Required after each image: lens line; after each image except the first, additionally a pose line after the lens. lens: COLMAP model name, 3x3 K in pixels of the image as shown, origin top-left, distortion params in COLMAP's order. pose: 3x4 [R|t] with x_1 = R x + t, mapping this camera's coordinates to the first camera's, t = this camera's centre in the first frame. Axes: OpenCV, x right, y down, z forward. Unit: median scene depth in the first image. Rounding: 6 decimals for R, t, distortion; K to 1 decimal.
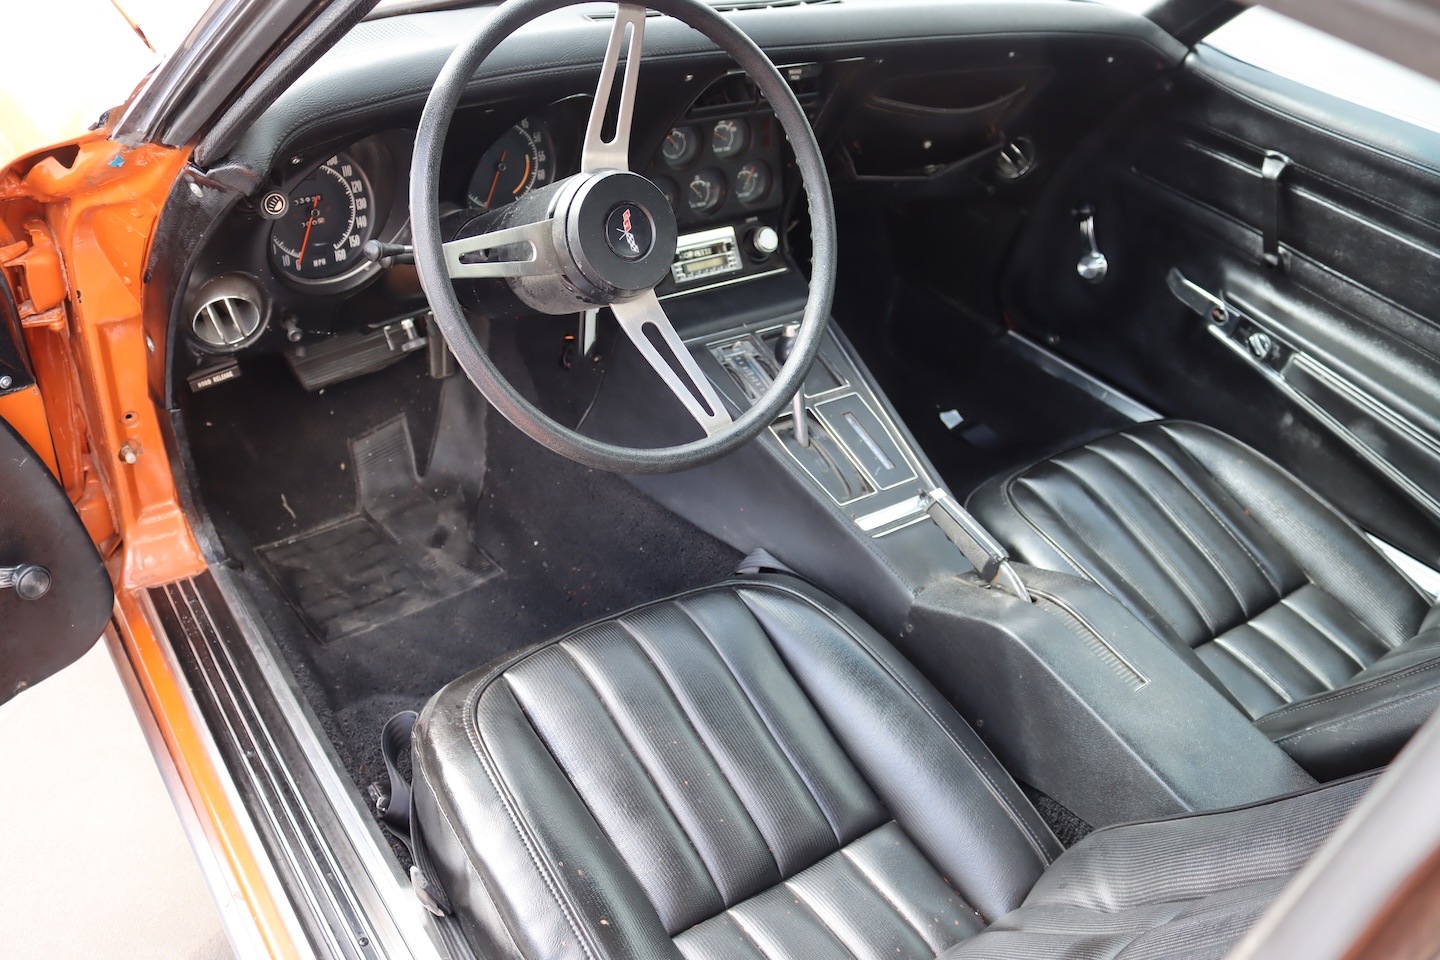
lens RADIAL K [[1165.4, 0, 720.0], [0, 1165.4, 480.0], [0, 0, 1]] dist [-0.124298, 0.072942]
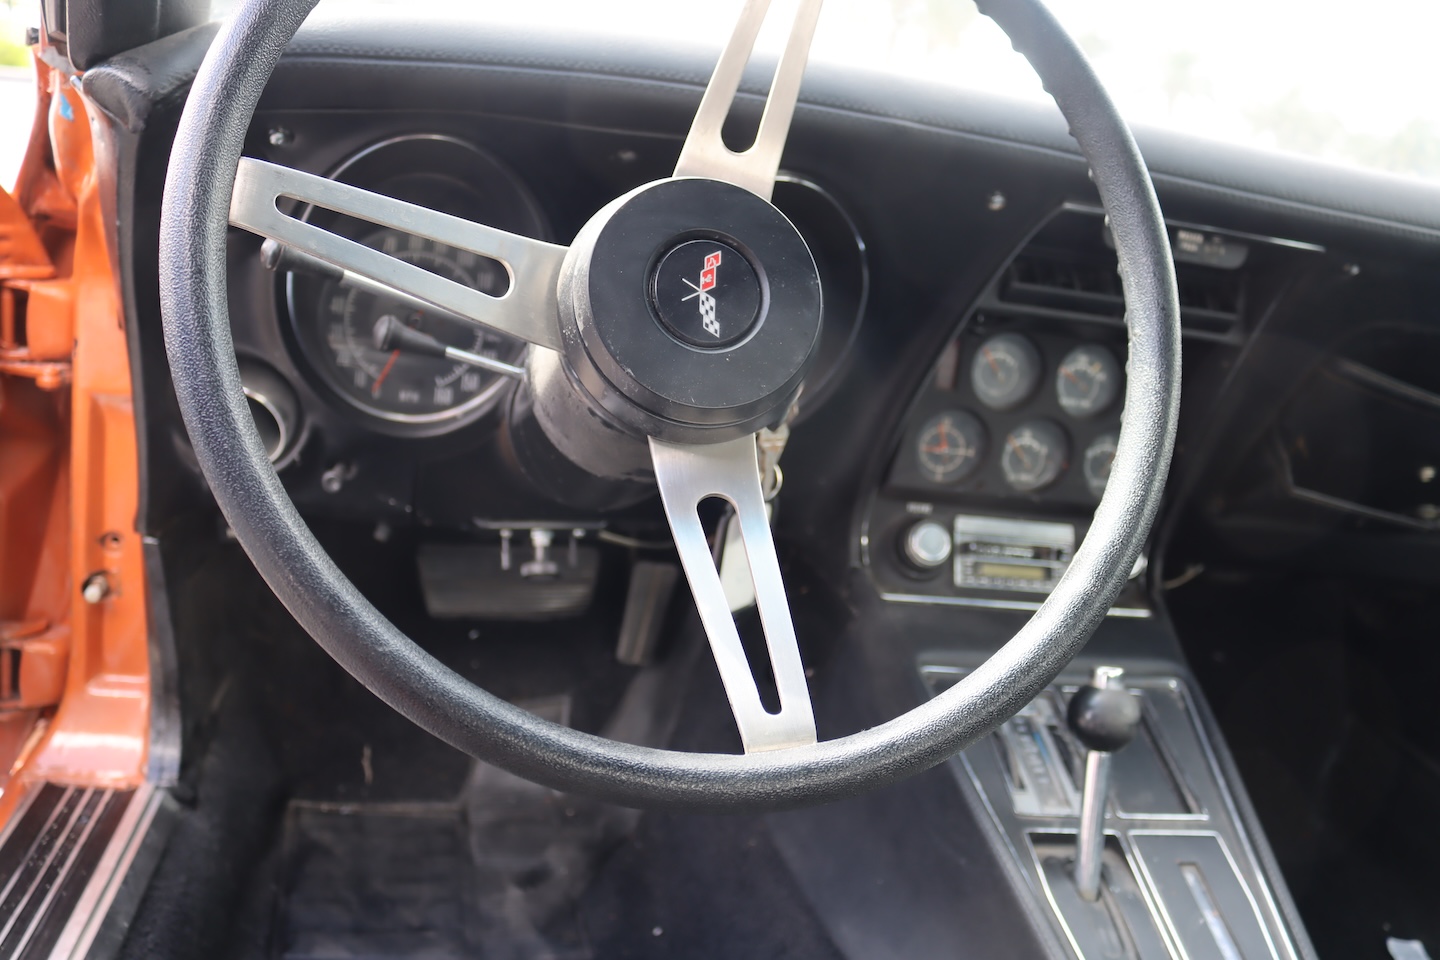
lens RADIAL K [[1165.4, 0, 720.0], [0, 1165.4, 480.0], [0, 0, 1]] dist [-0.124298, 0.072942]
pose [[0.898916, 0.179077, -0.399851, 0.093540], [-0.307438, 0.908048, -0.284484, -0.003477], [0.312139, 0.378657, 0.871314, 0.418713]]
